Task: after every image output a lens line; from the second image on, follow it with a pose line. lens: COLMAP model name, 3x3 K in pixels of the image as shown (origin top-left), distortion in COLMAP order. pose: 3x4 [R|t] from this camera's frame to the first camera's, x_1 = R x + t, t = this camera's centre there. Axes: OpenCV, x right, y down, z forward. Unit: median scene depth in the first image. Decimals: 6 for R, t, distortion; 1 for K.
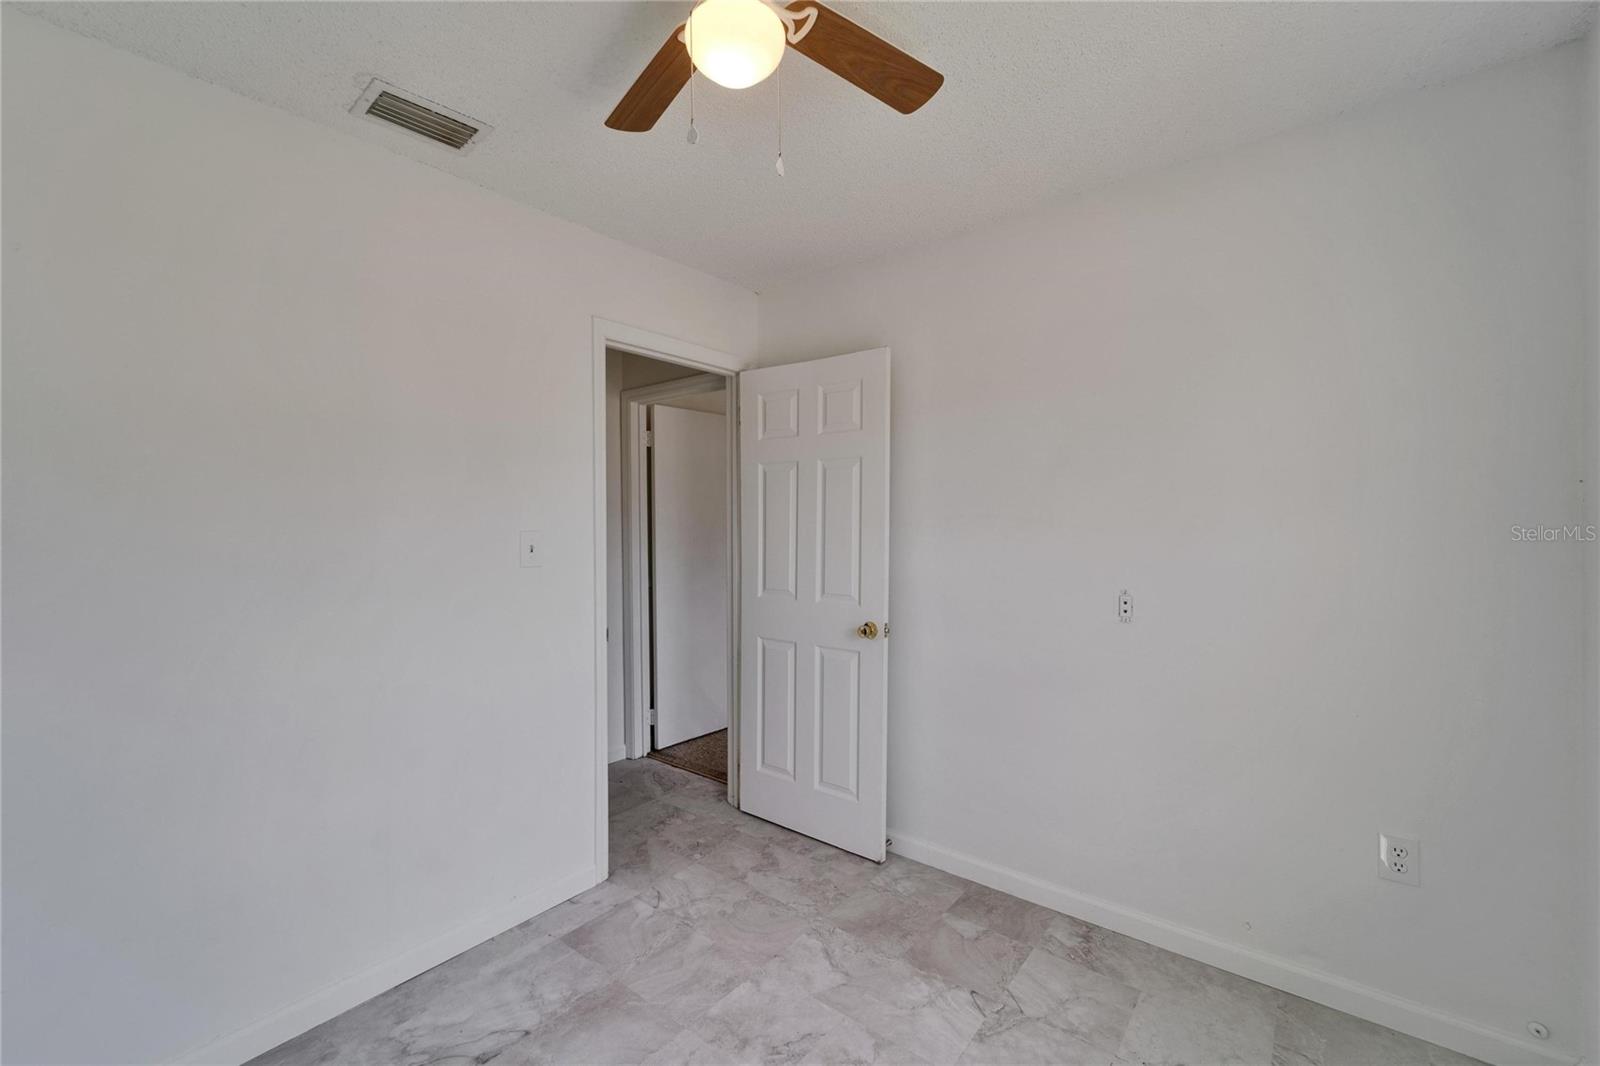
lens RADIAL K [[645.1, 0, 786.6], [0, 645.1, 538.1], [0, 0, 1]] dist [0.000270, -0.000498]
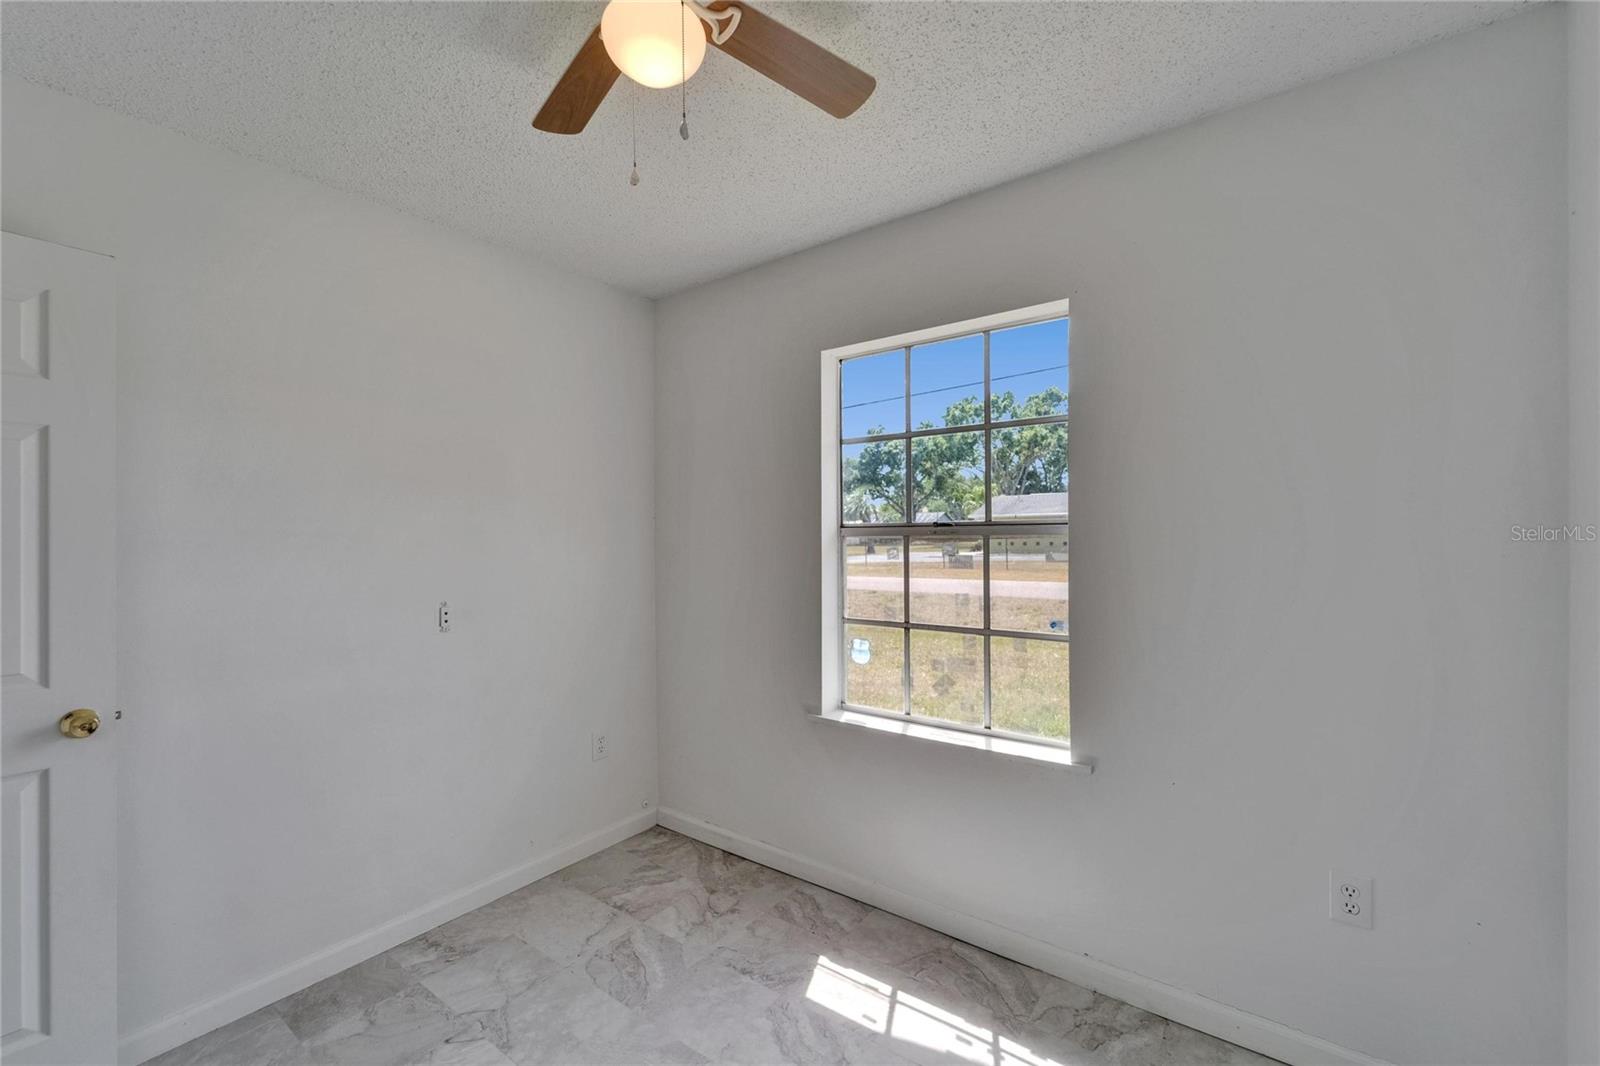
lens RADIAL K [[645.1, 0, 786.6], [0, 645.1, 538.1], [0, 0, 1]] dist [0.000270, -0.000498]
pose [[-0.008878, -0.000560, 0.999960, -0.596801], [0.026996, 0.999635, 0.000799, -0.012808], [-0.999596, 0.027002, -0.008860, 0.453872]]
